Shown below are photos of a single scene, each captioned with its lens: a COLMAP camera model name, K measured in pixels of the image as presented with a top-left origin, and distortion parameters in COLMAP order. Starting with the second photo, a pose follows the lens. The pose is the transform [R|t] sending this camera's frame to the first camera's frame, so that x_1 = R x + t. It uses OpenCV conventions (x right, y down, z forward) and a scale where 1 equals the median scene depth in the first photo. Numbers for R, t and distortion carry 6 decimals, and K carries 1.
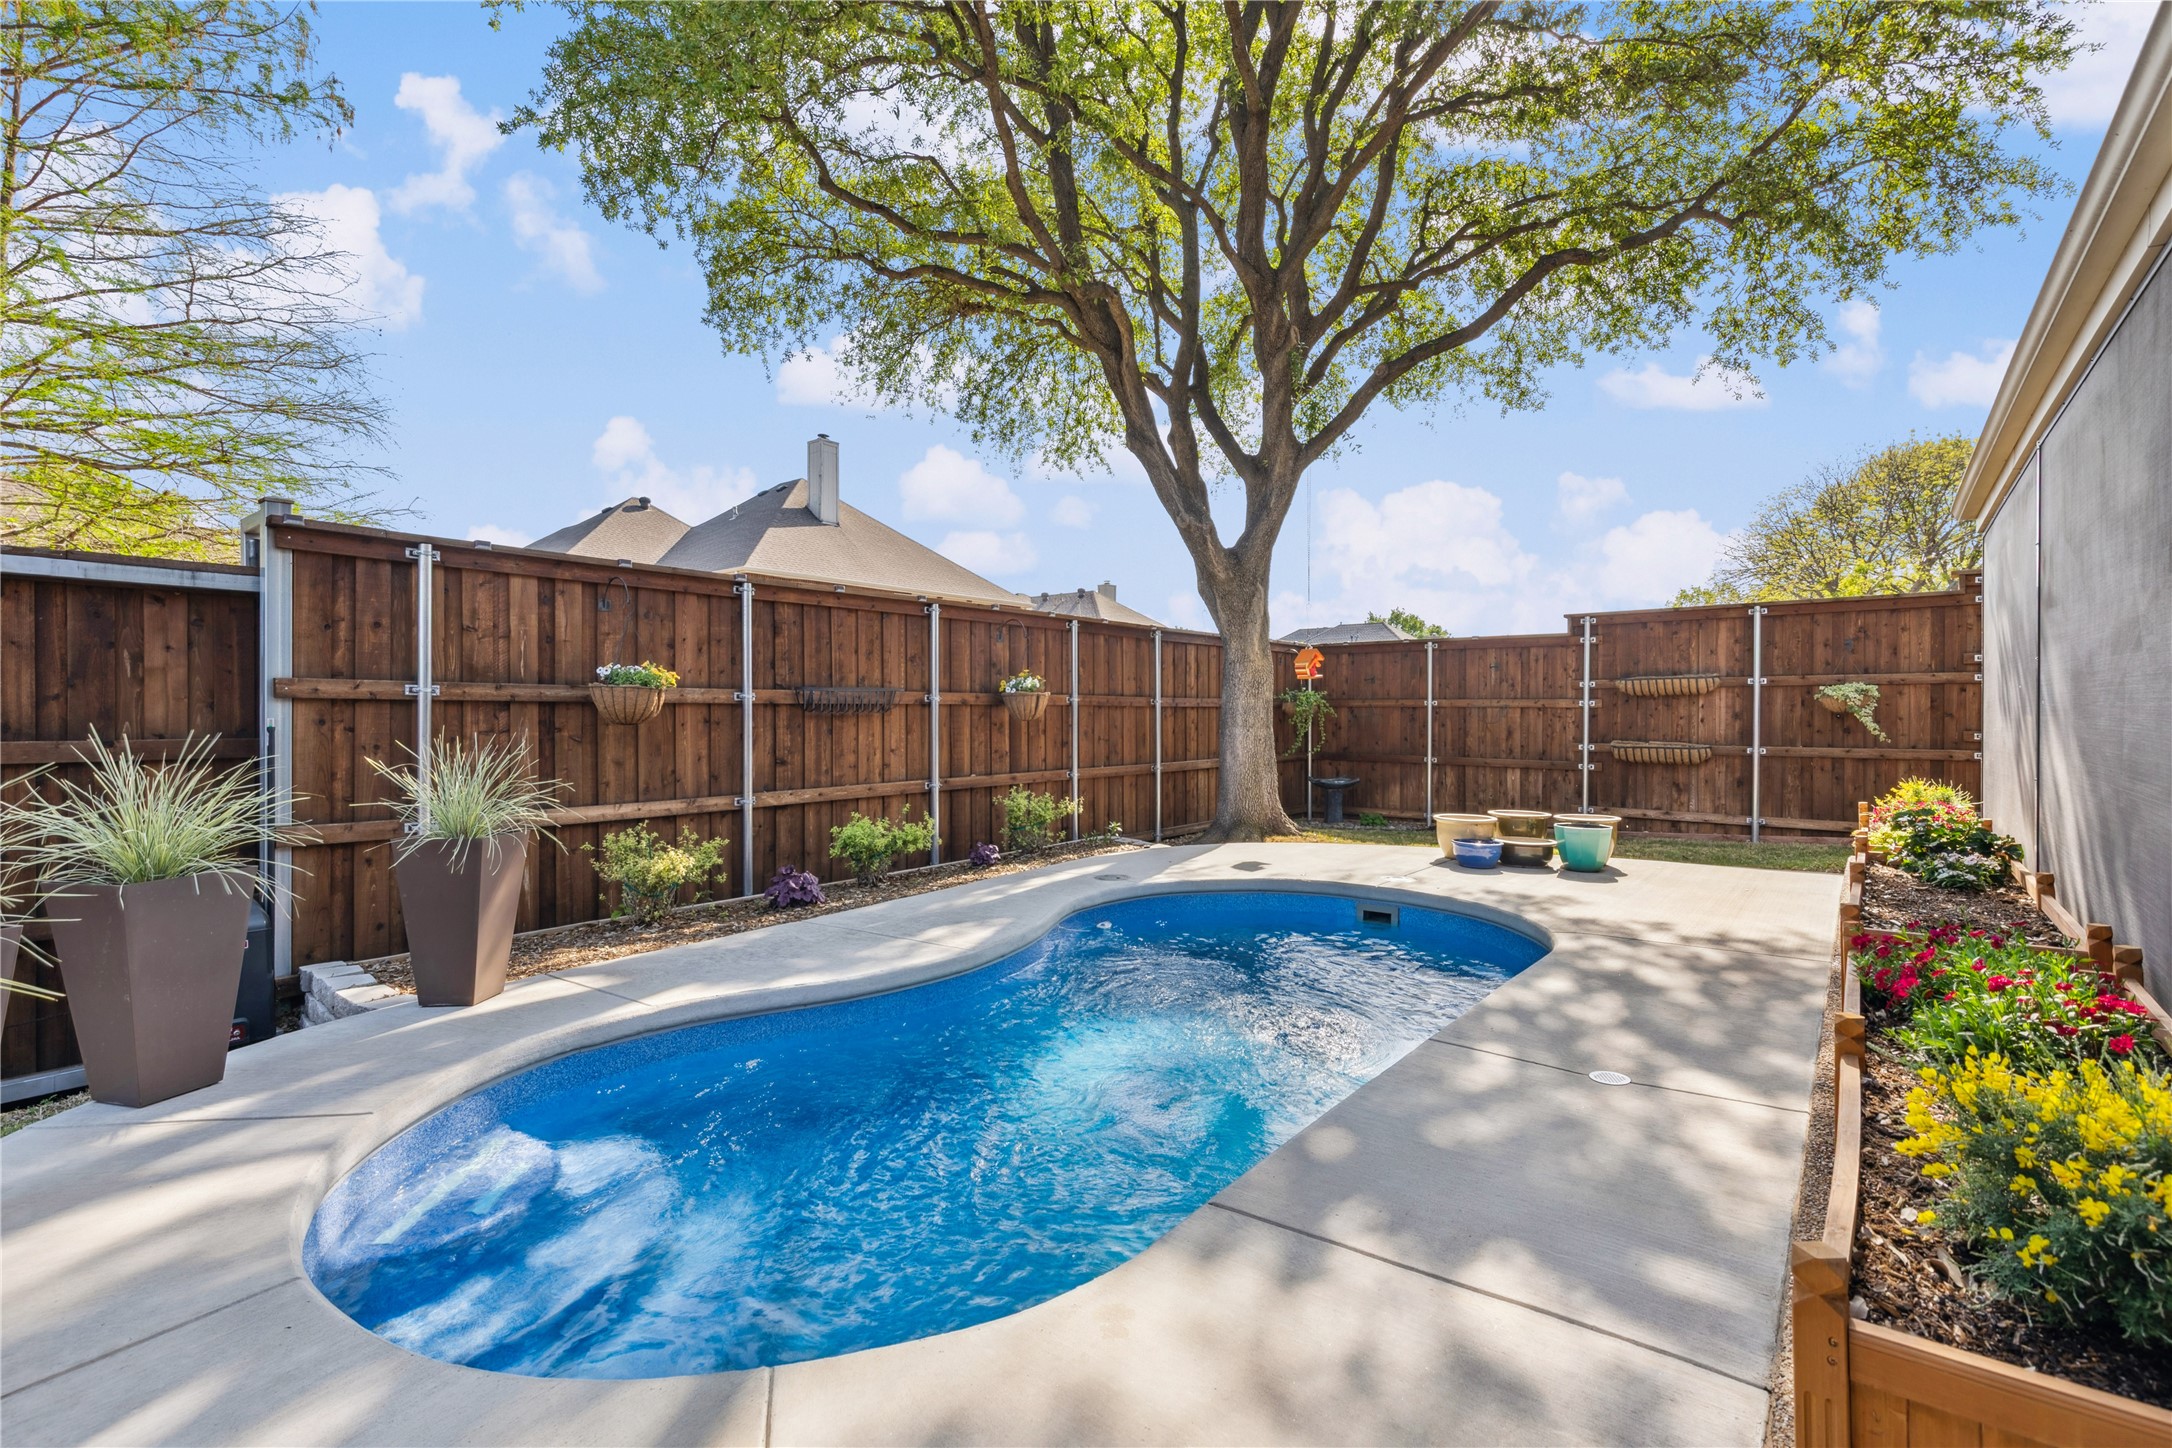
lens RADIAL K [[982.6, 0, 1086.0], [0, 982.6, 724.0], [0, 0, 1]] dist [-0.000344, -0.000035]
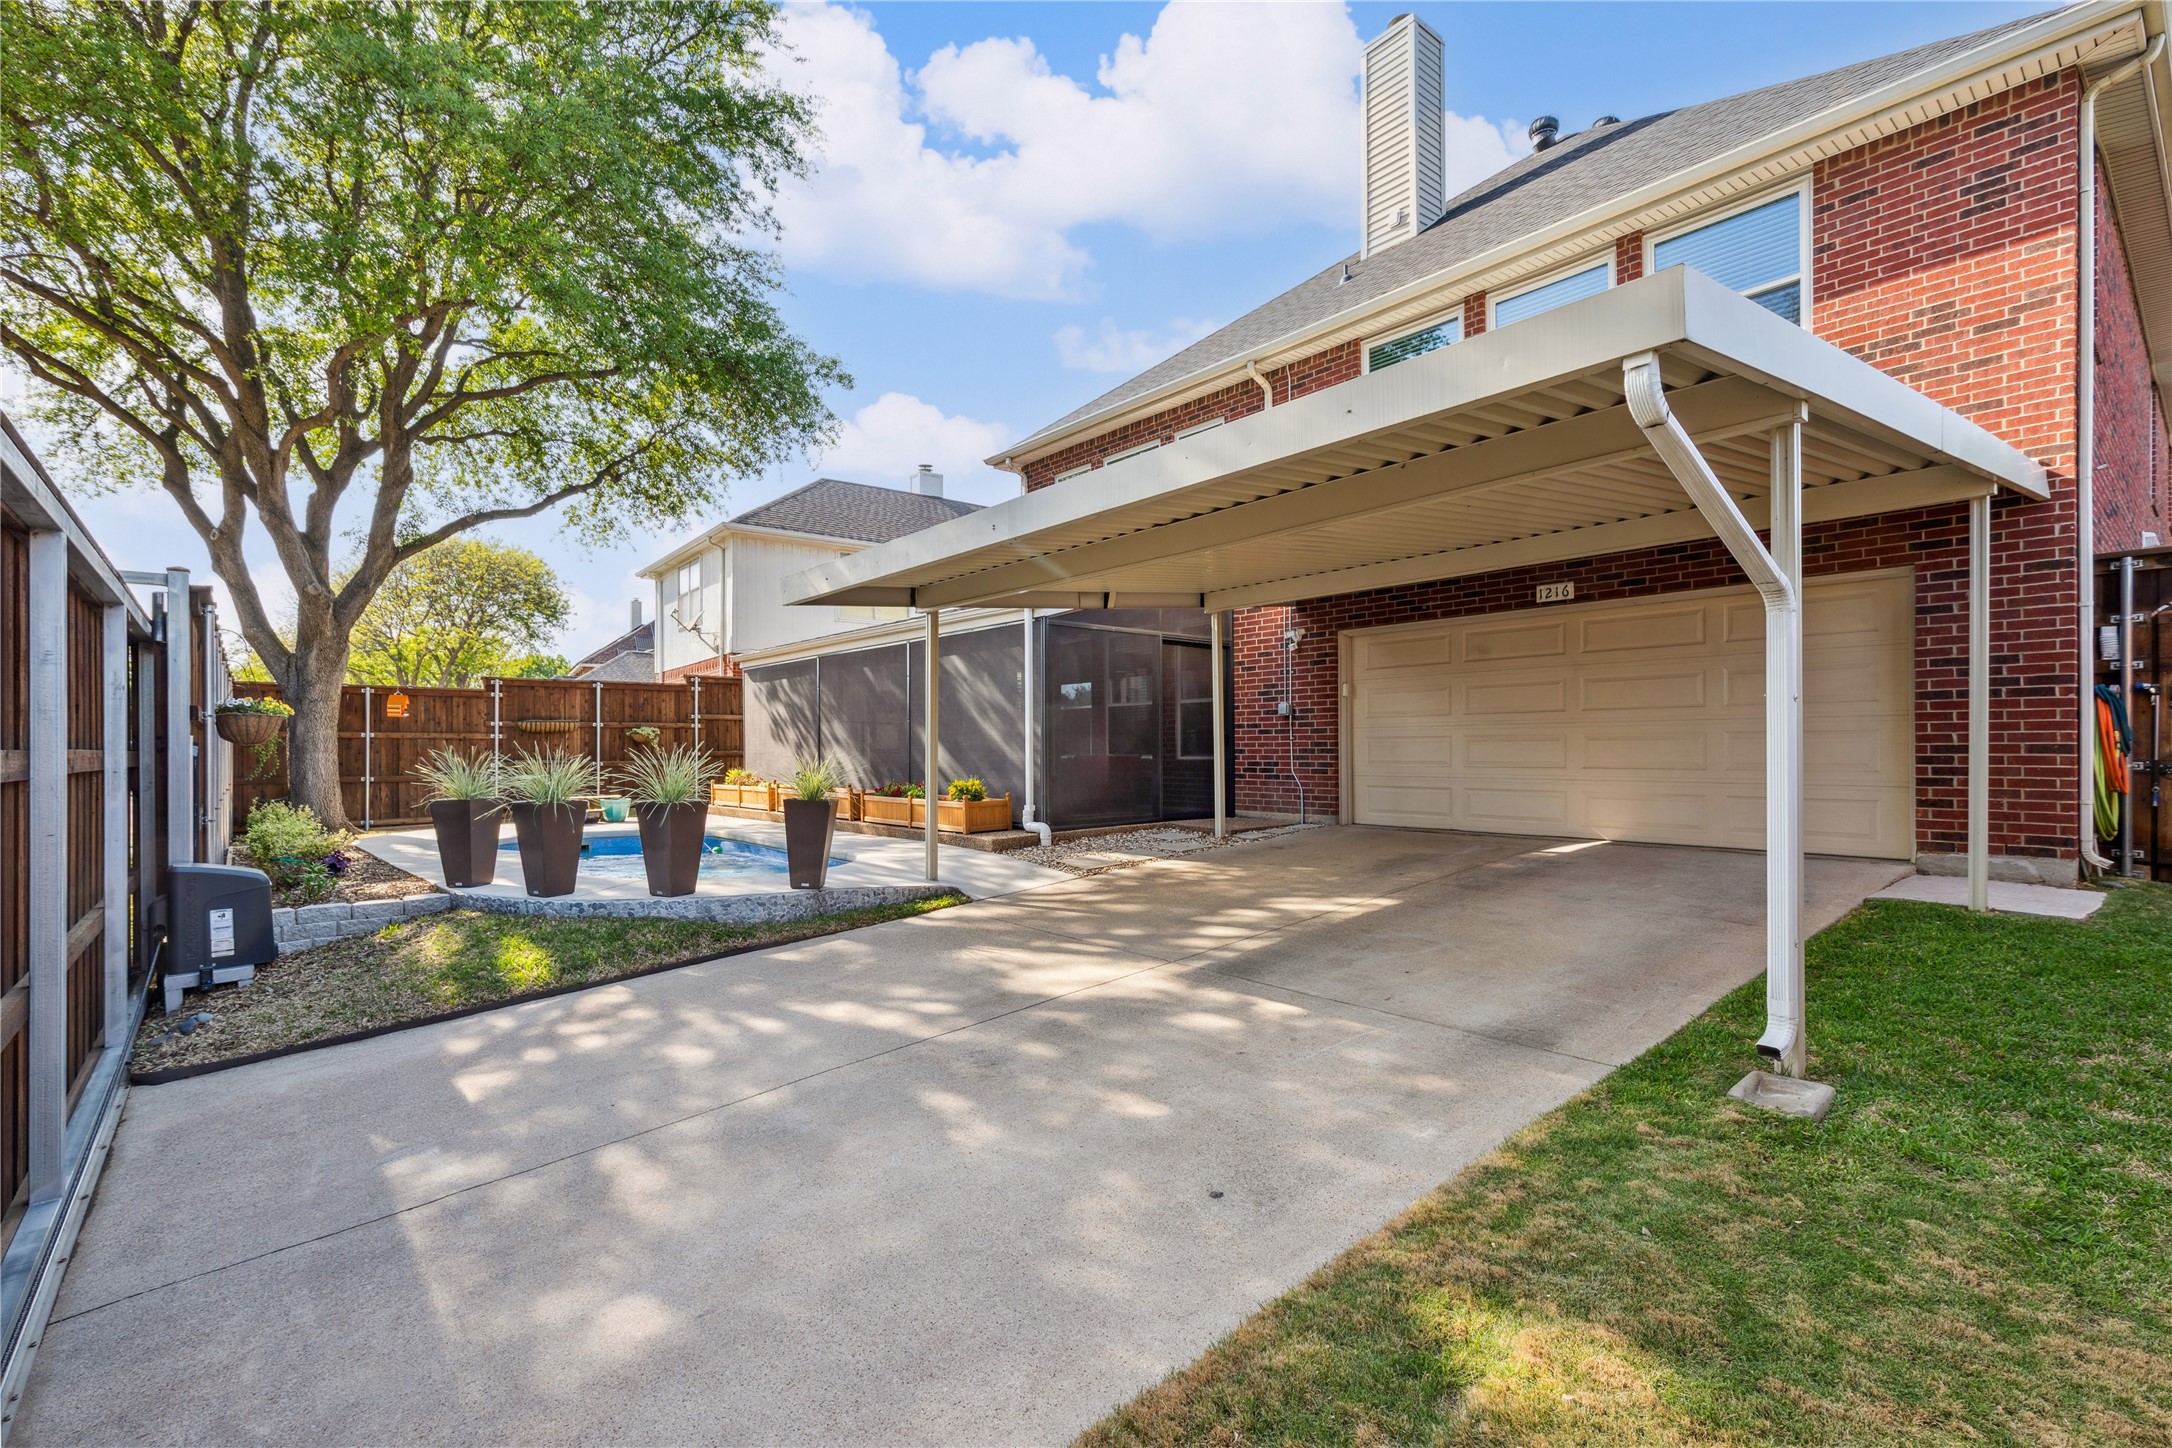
lens RADIAL K [[1017.8, 0, 1086.0], [0, 1017.8, 724.0], [0, 0, 1]] dist [0.000301, 0.000022]
pose [[0.216359, 0.019008, 0.976129, -0.915940], [0.011639, 0.999689, -0.022047, 0.006634], [-0.976244, 0.016131, 0.216071, -0.267213]]
